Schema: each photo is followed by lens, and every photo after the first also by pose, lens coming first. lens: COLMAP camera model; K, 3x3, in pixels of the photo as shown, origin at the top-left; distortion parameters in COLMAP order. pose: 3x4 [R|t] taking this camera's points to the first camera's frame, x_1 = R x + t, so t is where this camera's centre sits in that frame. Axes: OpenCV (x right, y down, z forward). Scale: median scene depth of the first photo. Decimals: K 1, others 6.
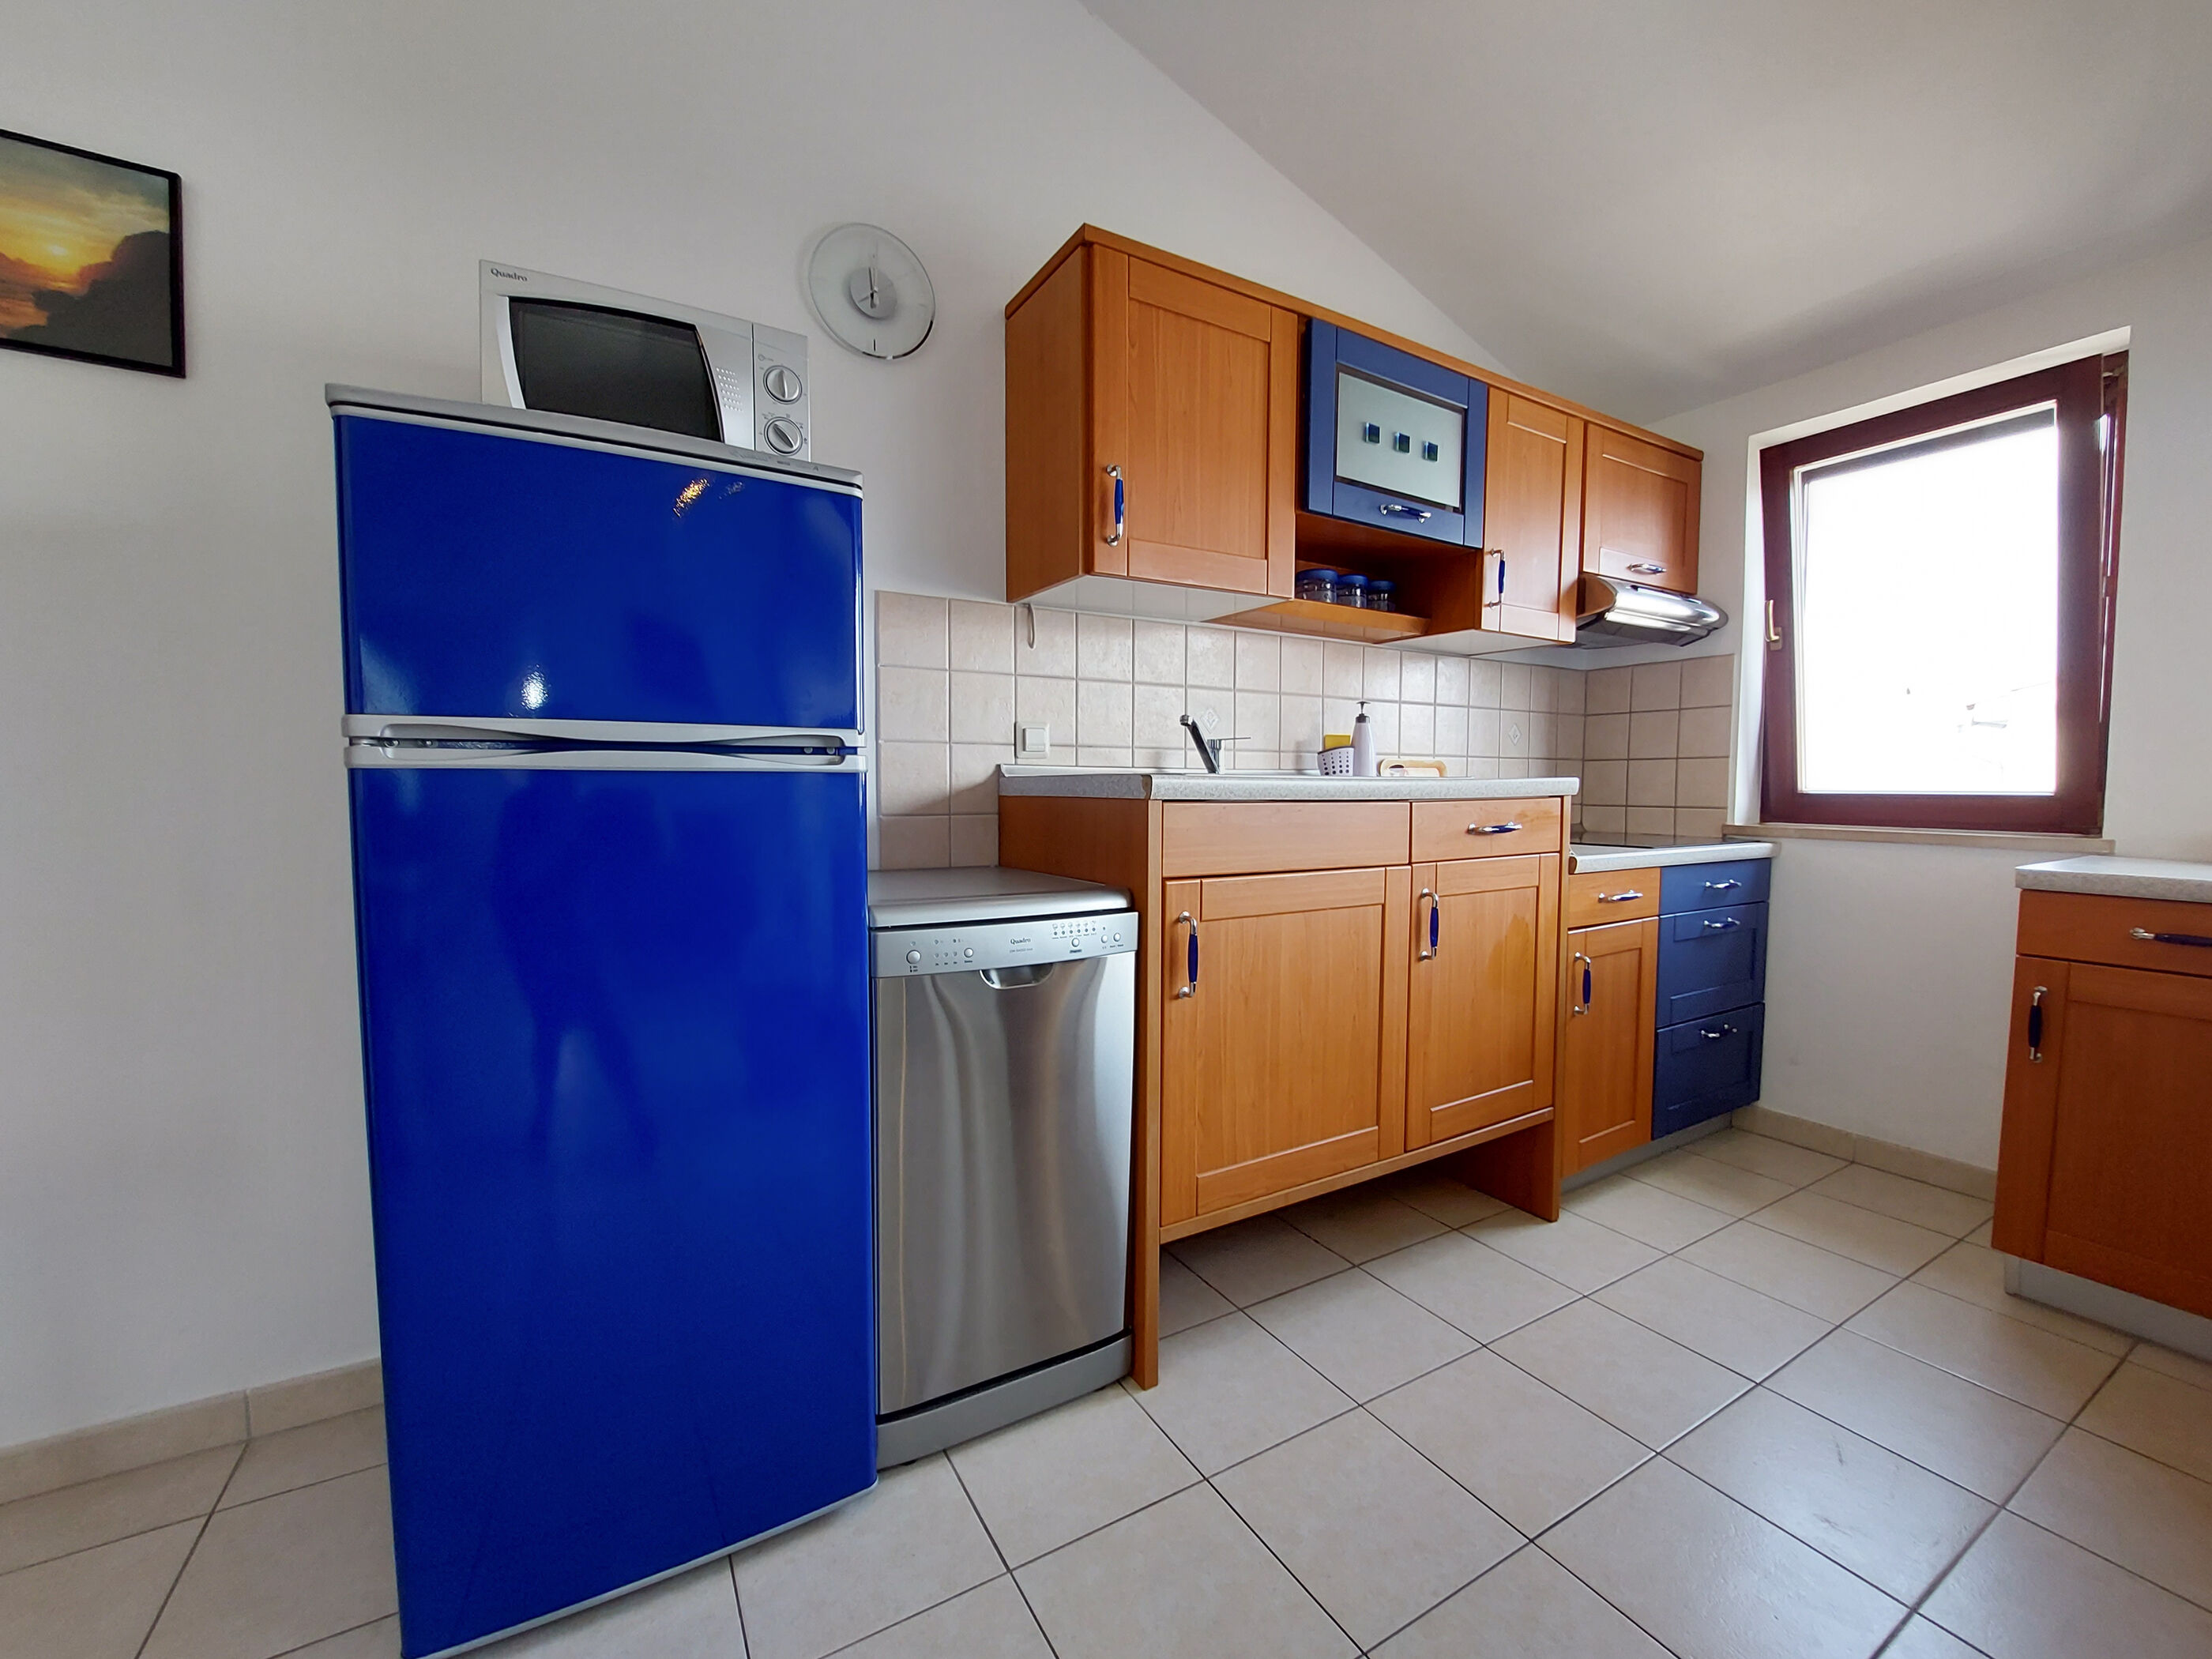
lens RADIAL K [[882.8, 0, 1110.7], [0, 882.8, 832.3], [0, 0, 1]] dist [-0.016038, -0.000103]
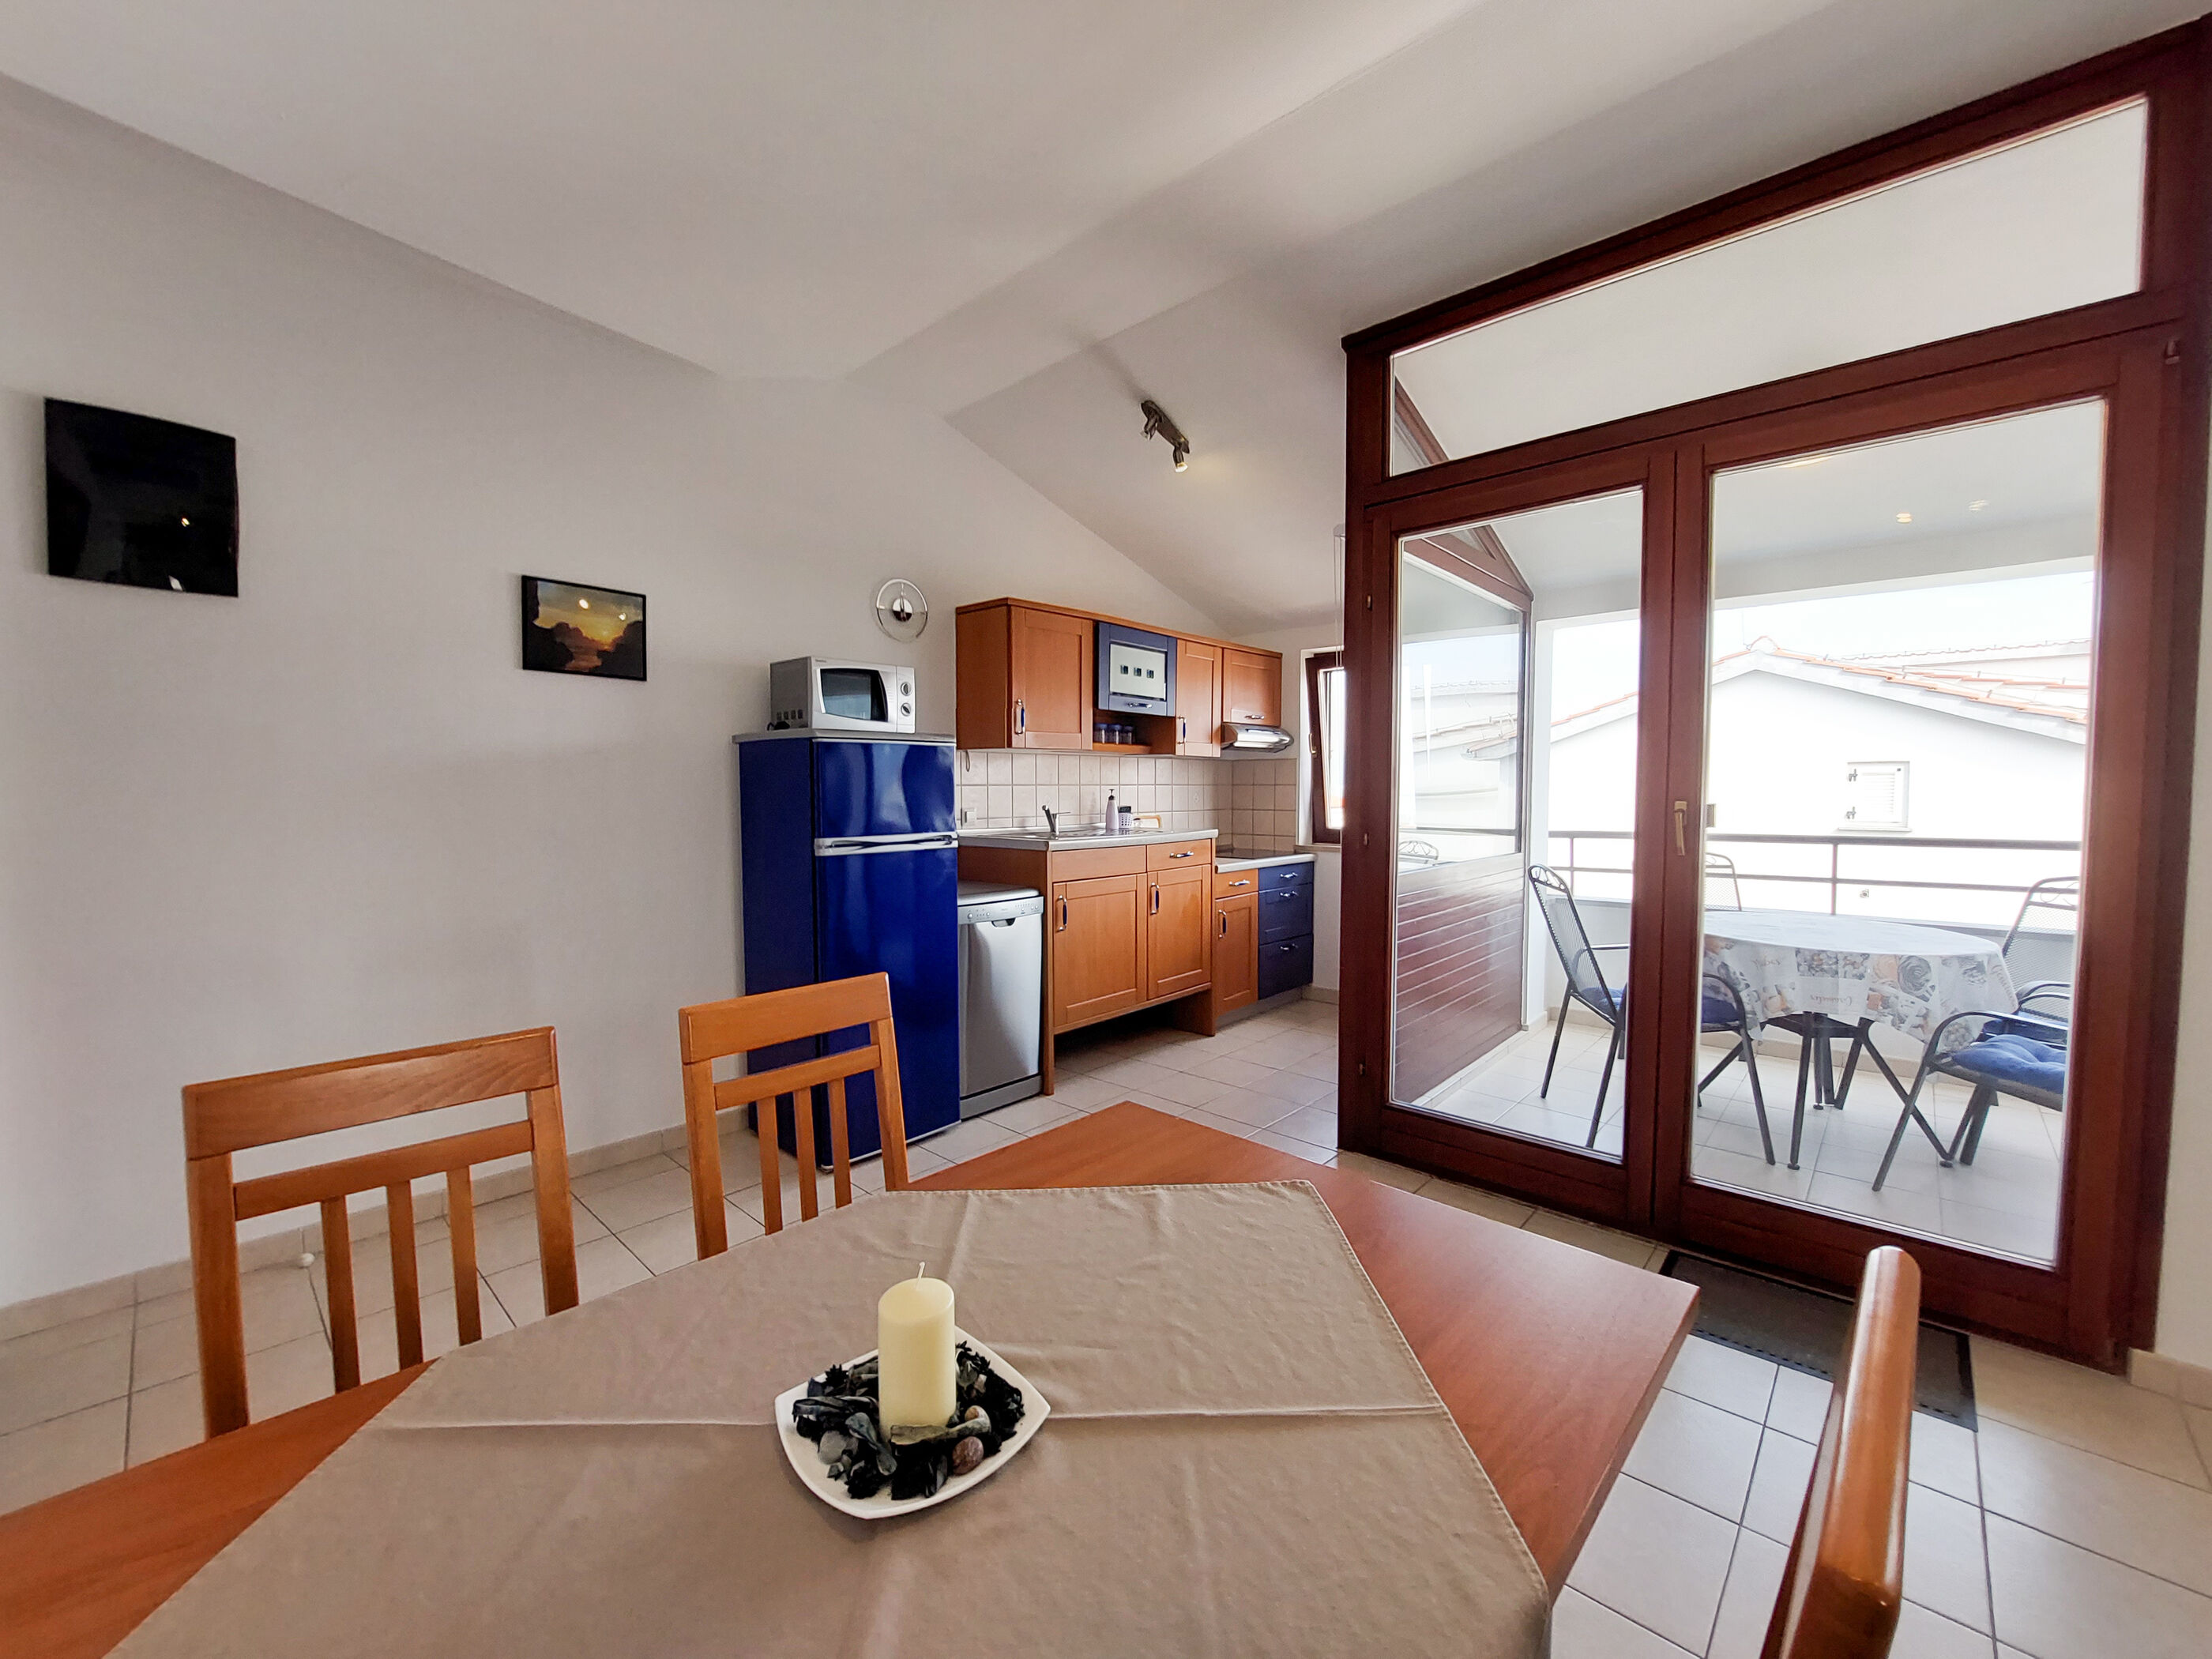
lens RADIAL K [[881.6, 0, 1103.2], [0, 881.6, 823.6], [0, 0, 1]] dist [-0.009312, -0.006392]
pose [[0.956492, -0.017331, 0.291244, -0.392517], [0.020564, 0.999756, -0.008045, -0.067583], [-0.291034, 0.013684, 0.956615, -1.052264]]
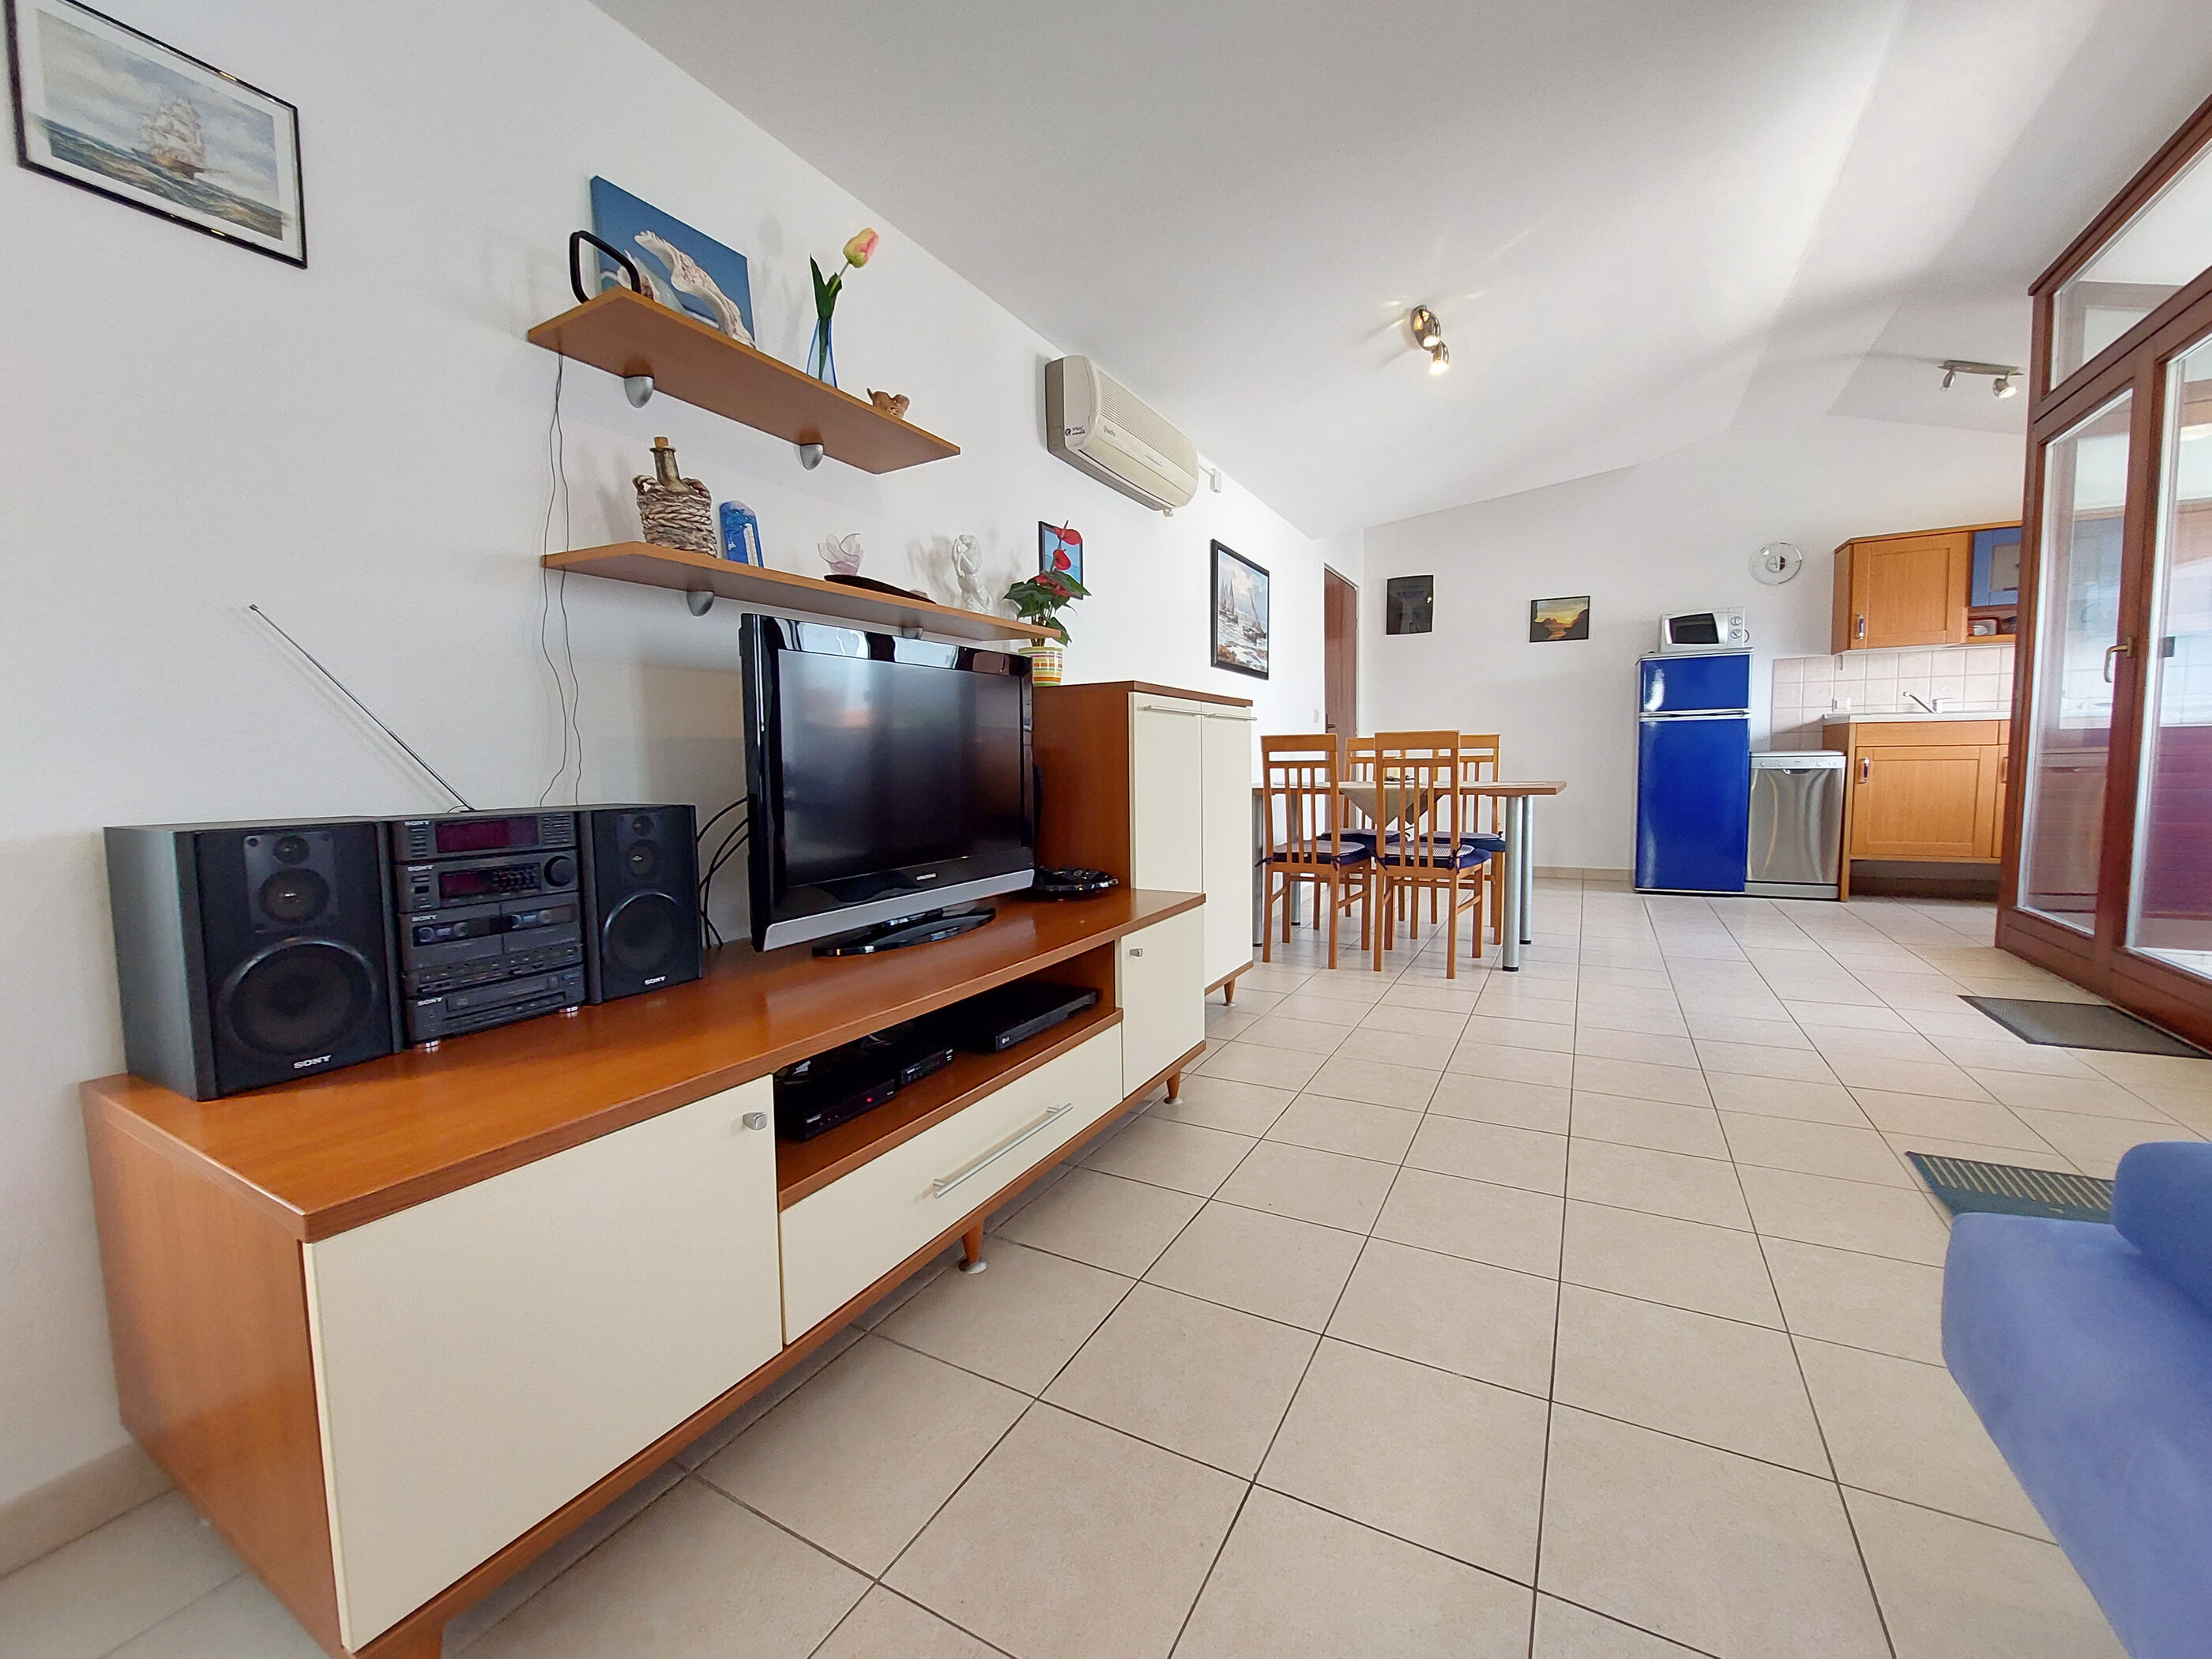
lens RADIAL K [[882.8, 0, 1110.7], [0, 882.8, 832.3], [0, 0, 1]] dist [-0.016038, -0.000103]
pose [[0.521114, 0.058897, -0.851452, 1.080721], [-0.026144, 0.998250, 0.053051, 0.210023], [0.853086, -0.005385, 0.521742, -2.385553]]
